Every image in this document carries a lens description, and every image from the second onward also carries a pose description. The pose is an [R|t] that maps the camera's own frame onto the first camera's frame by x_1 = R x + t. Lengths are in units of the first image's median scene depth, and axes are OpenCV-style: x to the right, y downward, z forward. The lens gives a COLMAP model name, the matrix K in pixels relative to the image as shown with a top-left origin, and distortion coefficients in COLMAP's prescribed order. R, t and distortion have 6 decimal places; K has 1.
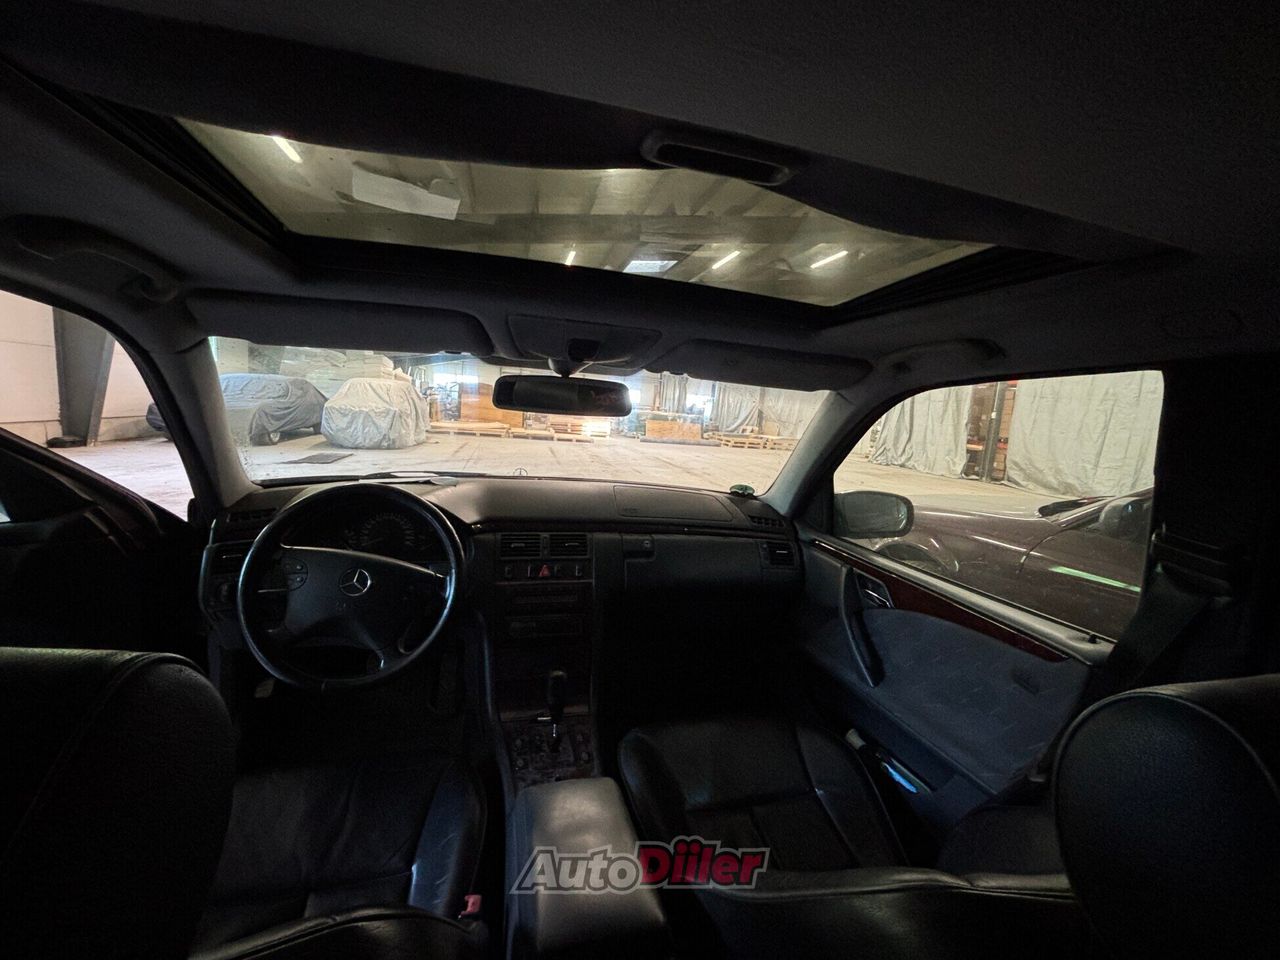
lens RADIAL K [[512.2, 0, 644.0], [0, 512.2, 481.7], [0, 0, 1]] dist [-0.002078, 0.000151]
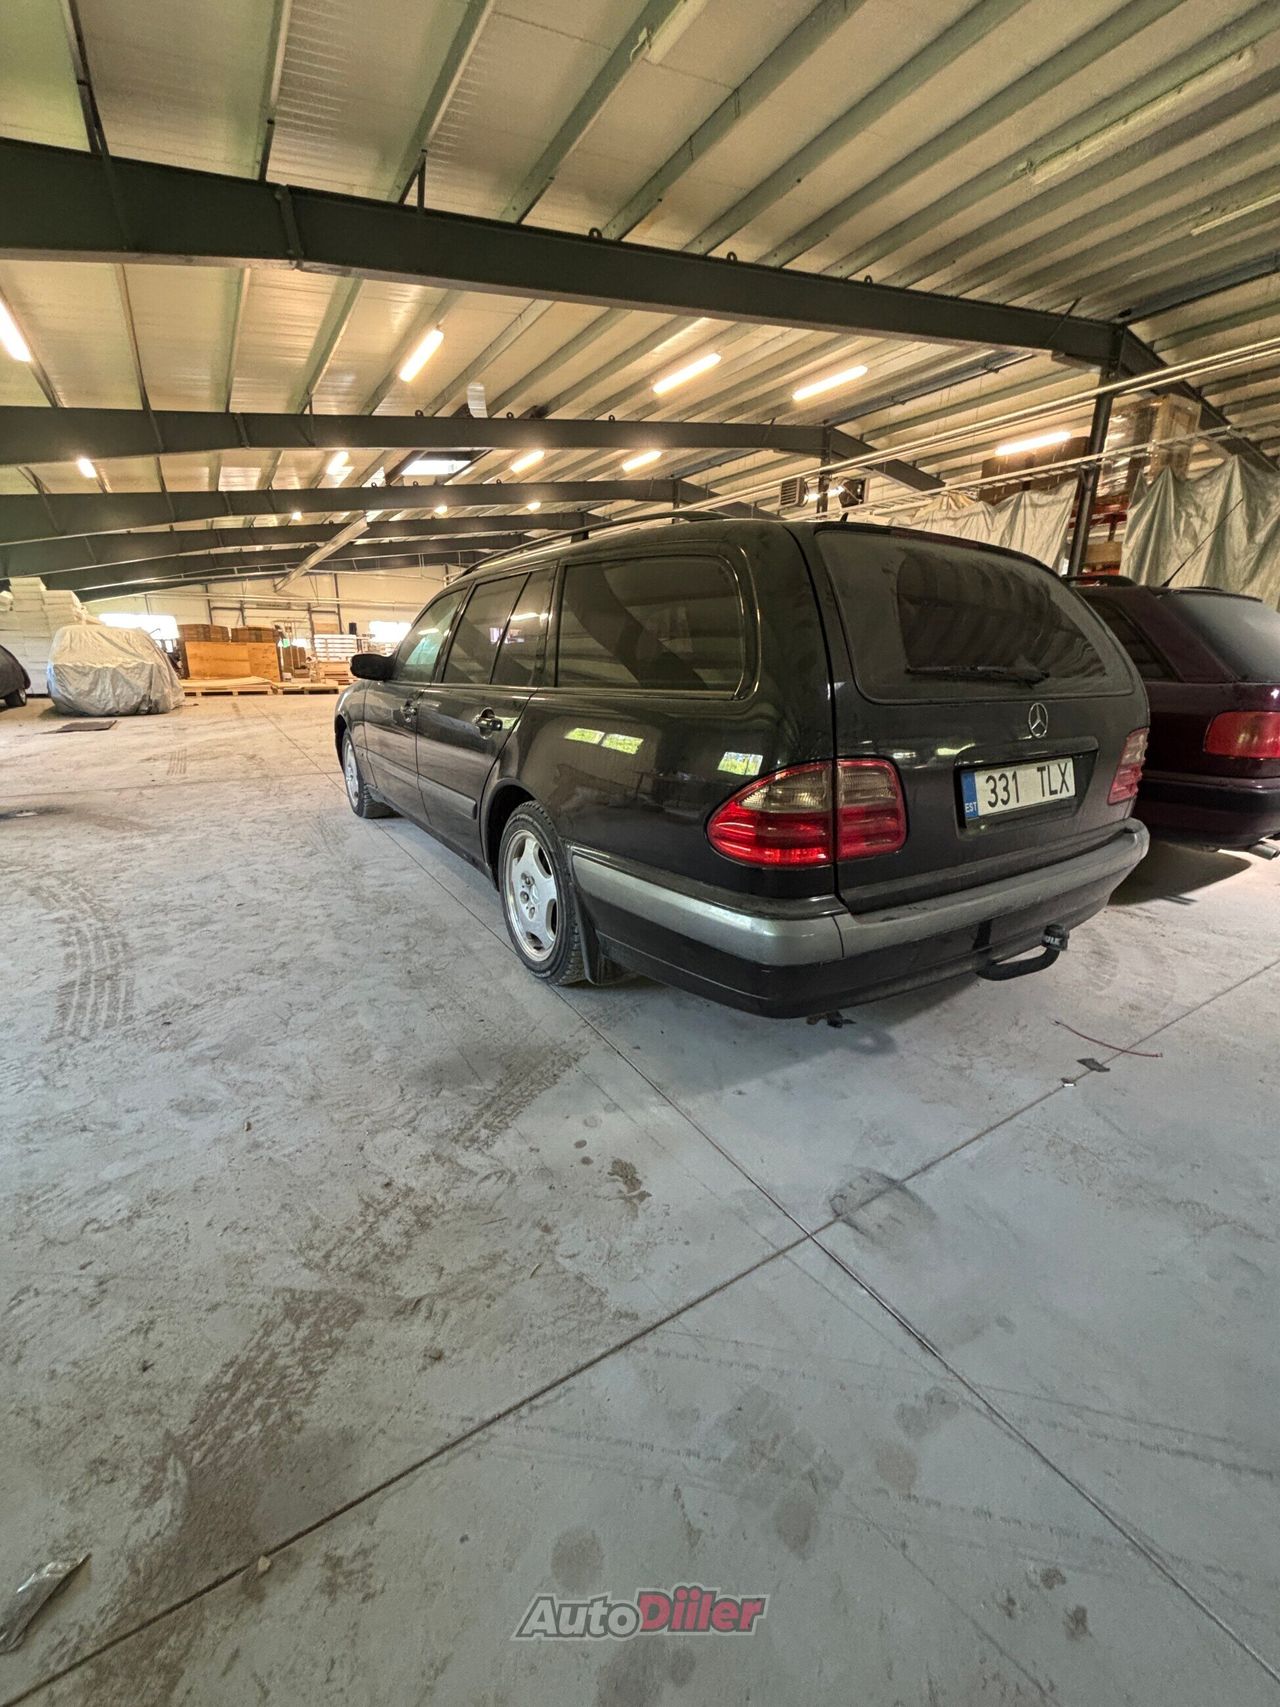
lens RADIAL K [[683.0, 0, 645.1], [0, 683.0, 844.9], [0, 0, 1]] dist [-0.002078, 0.000151]
pose [[0.946722, -0.144003, 0.288062, -0.072124], [0.101728, 0.982383, 0.156766, 0.037366], [-0.305562, -0.119110, 0.944693, -0.212393]]
